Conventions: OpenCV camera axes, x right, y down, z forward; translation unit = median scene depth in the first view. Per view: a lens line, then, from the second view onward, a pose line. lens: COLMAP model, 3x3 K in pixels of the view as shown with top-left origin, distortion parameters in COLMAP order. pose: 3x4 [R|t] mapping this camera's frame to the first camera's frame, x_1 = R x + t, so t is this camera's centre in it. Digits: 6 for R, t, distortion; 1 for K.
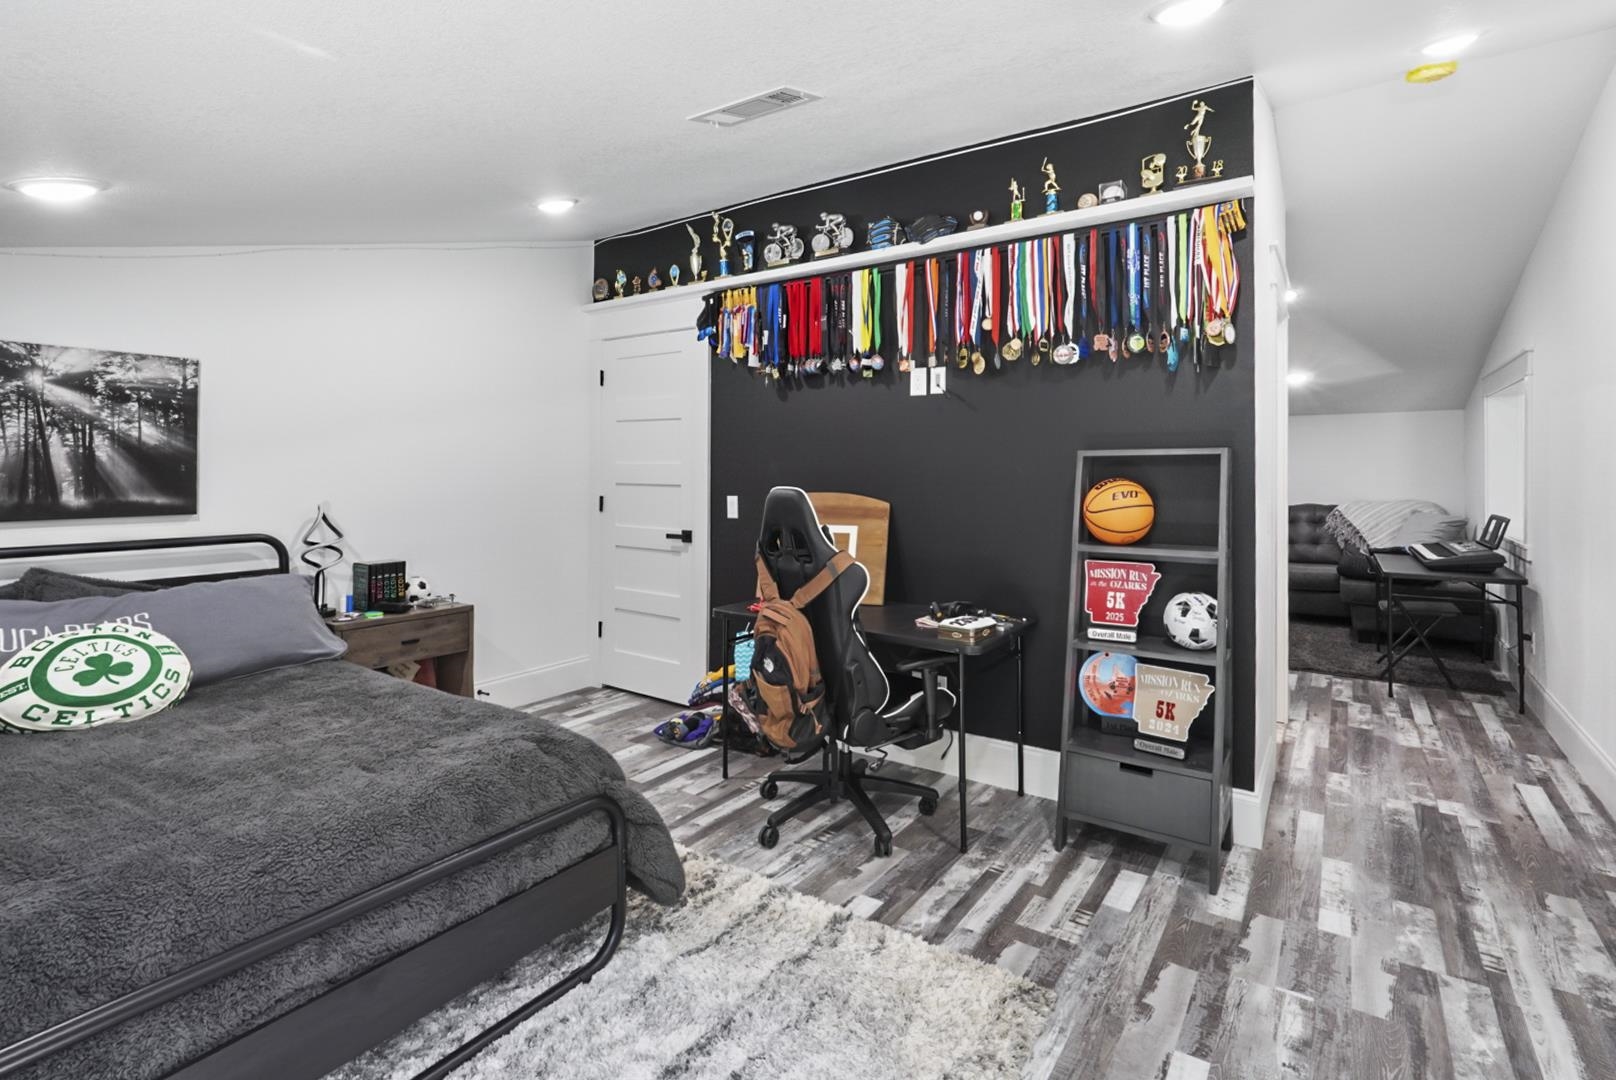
lens RADIAL K [[771.1, 0, 807.9], [0, 771.1, 485.2], [0, 0, 1]] dist [-0.024925, 0.014091]
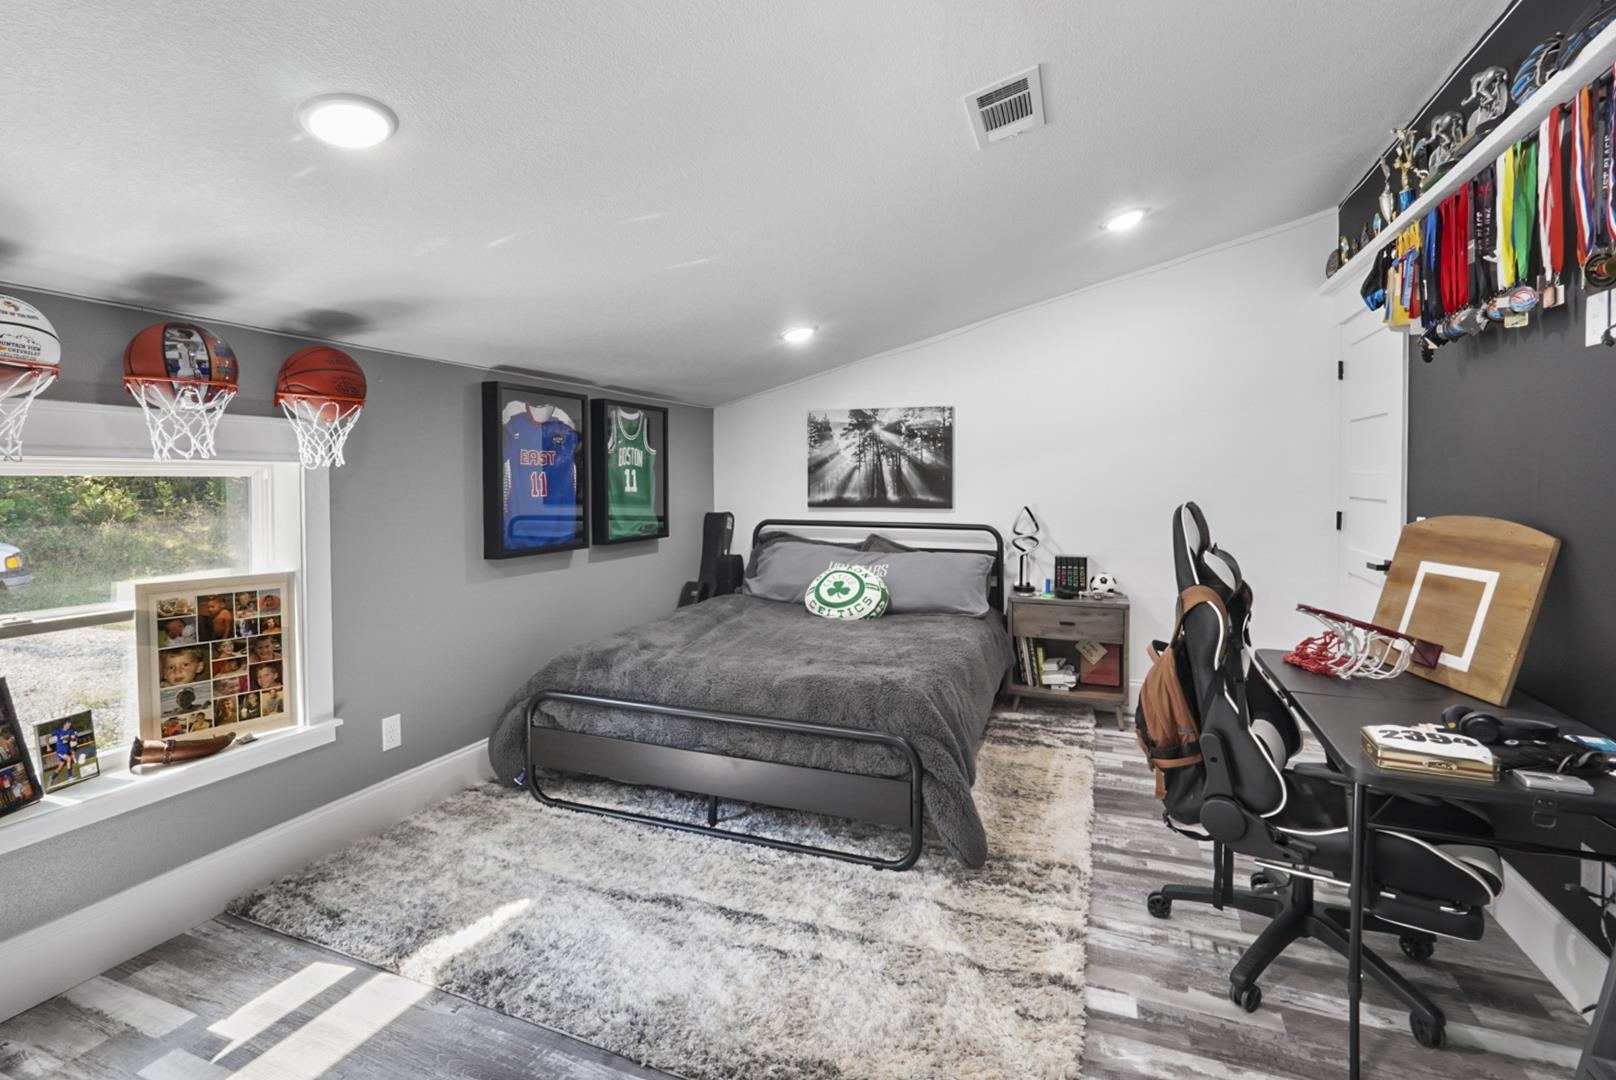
lens RADIAL K [[748.7, 0, 810.2], [0, 748.7, 523.7], [0, 0, 1]] dist [-0.023395, 0.012457]
pose [[0.243799, 0.058252, -0.968075, 0.636345], [-0.021330, 0.998275, 0.054698, -0.008369], [0.969591, 0.007314, 0.244621, 0.406794]]
